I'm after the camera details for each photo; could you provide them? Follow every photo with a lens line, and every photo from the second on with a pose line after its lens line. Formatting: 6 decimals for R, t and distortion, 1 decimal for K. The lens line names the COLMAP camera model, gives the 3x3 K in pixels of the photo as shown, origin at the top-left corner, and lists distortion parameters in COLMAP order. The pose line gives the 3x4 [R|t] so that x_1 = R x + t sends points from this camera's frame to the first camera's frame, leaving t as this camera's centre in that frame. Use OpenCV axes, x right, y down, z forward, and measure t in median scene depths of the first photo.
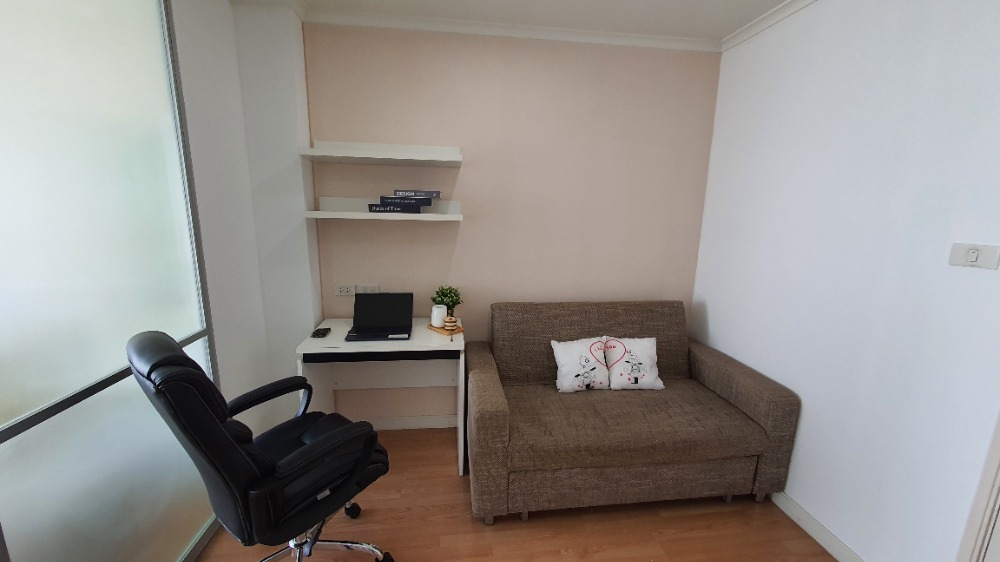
lens RADIAL K [[376.1, 0, 500.5], [0, 376.1, 283.7], [0, 0, 1]] dist [0.000323, -0.000020]
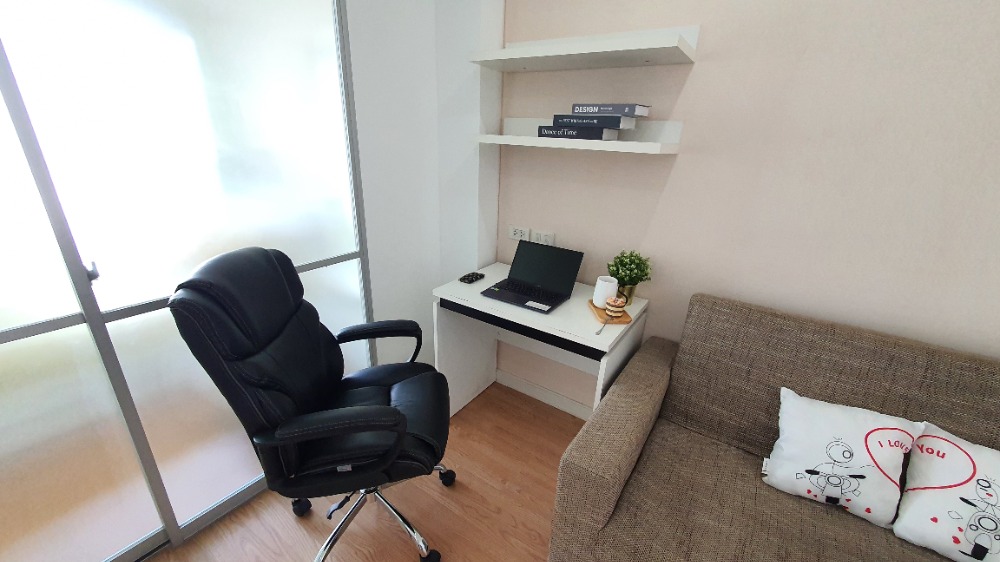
lens RADIAL K [[390.9, 0, 513.1], [0, 390.9, 287.3], [0, 0, 1]] dist [0.000329, -0.000068]
pose [[0.753780, 0.246734, -0.609048, 0.158088], [-0.147299, 0.966690, 0.209317, -0.053657], [0.640406, -0.068067, 0.765015, 0.337529]]
